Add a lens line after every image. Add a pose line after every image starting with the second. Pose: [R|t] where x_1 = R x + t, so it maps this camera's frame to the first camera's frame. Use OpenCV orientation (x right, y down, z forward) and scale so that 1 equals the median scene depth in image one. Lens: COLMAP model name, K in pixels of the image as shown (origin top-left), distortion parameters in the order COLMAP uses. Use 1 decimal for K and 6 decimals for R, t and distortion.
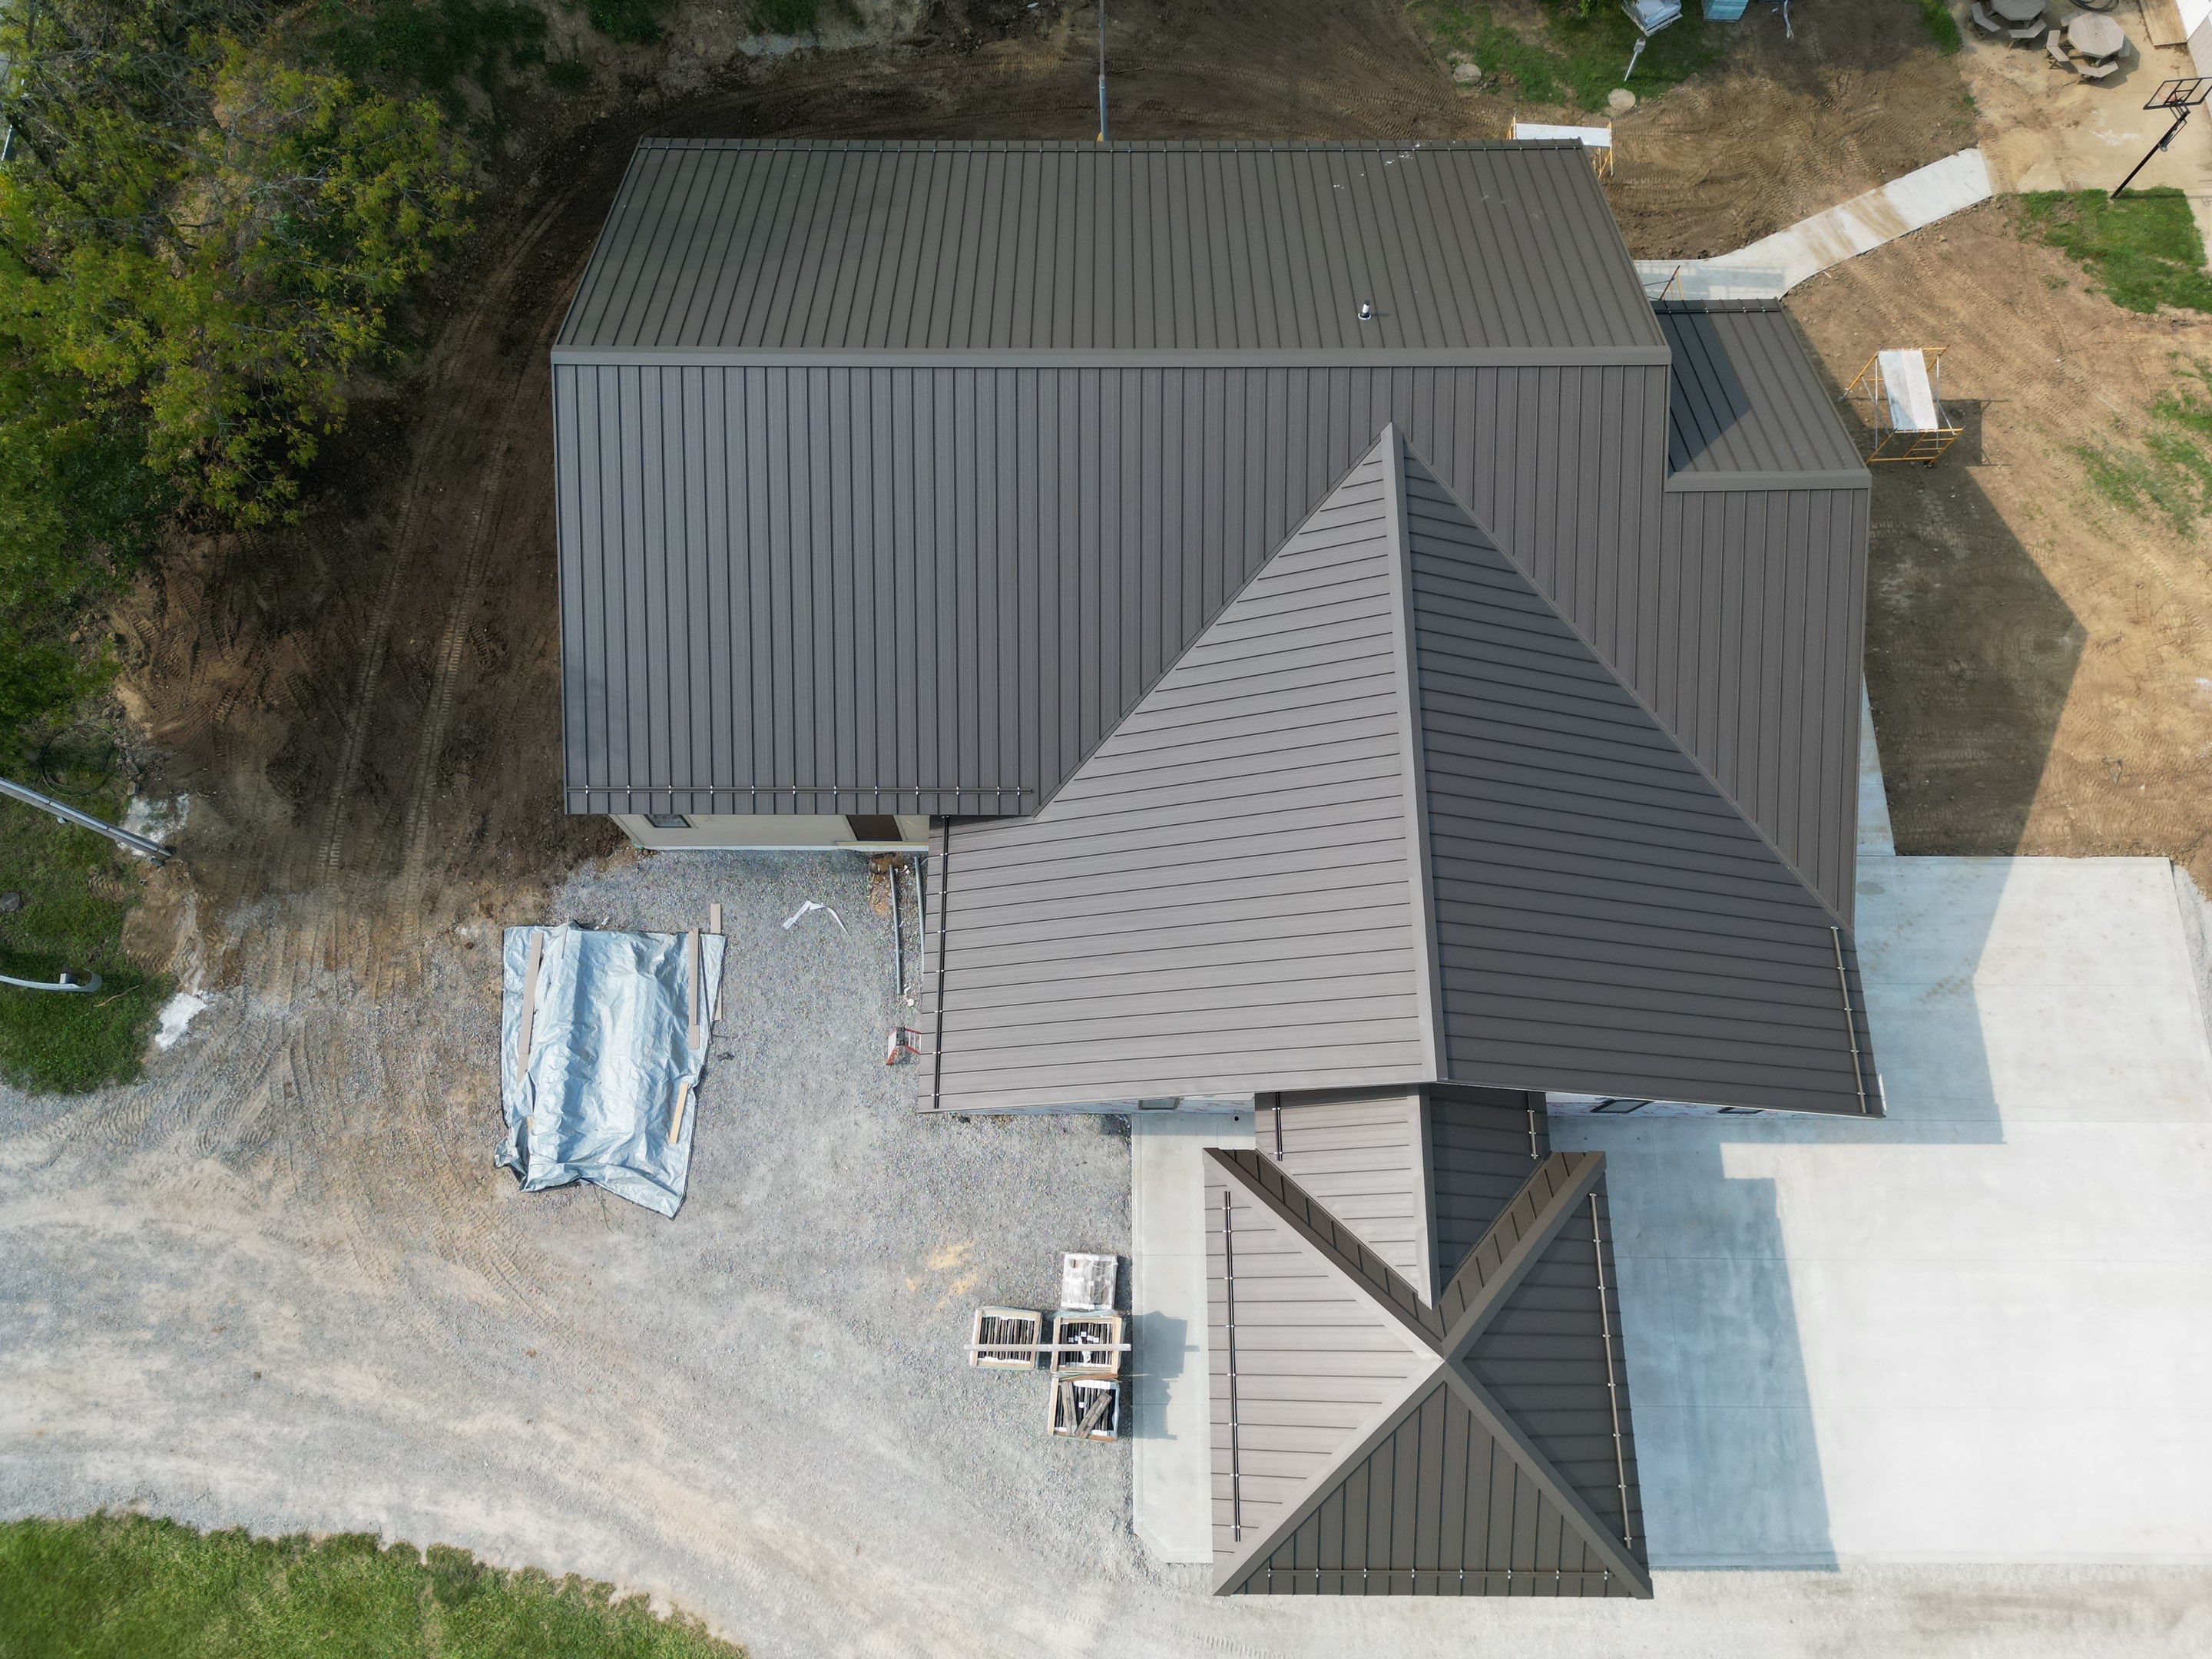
lens RADIAL K [[1472.2, 0, 1106.0], [0, 1472.2, 829.5], [0, 0, 1]] dist [0.054512, -0.062914]
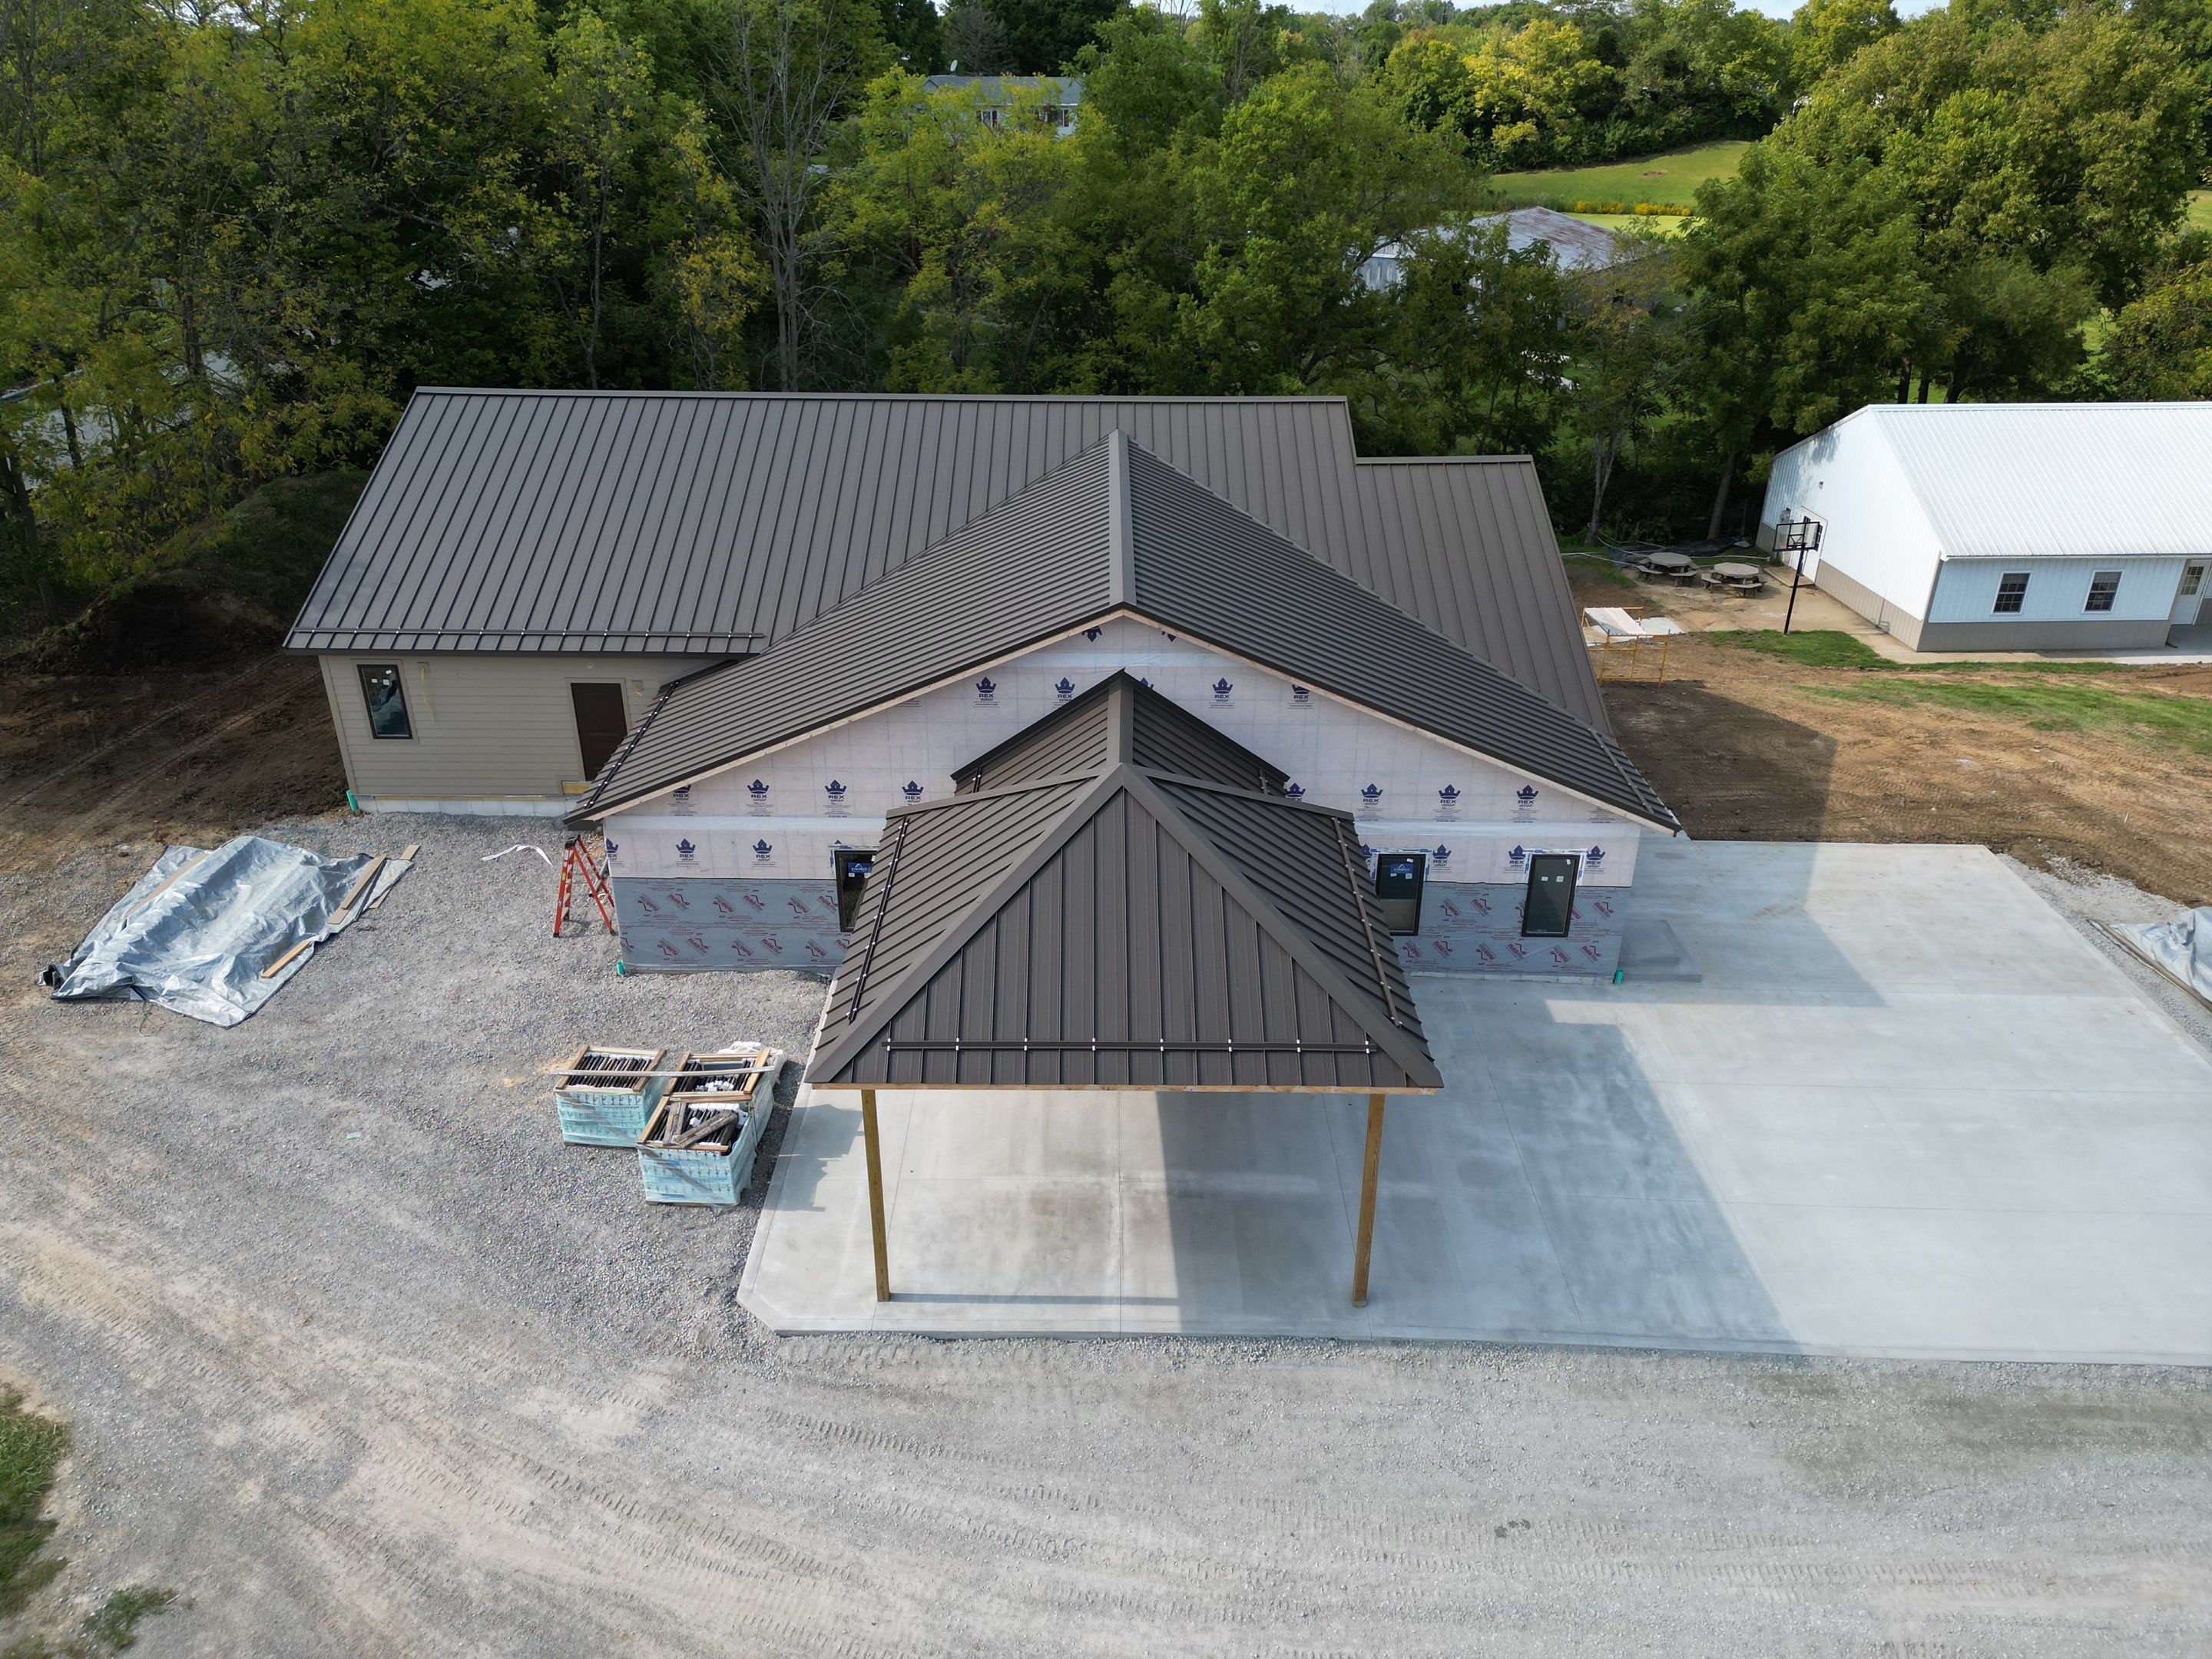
lens RADIAL K [[1472.2, 0, 1106.0], [0, 1472.2, 829.5], [0, 0, 1]] dist [0.054512, -0.062914]
pose [[0.999932, 0.006089, 0.009961, 0.176430], [0.002340, 0.731343, -0.682006, 0.771549], [-0.011437, 0.681983, 0.731279, 0.365564]]
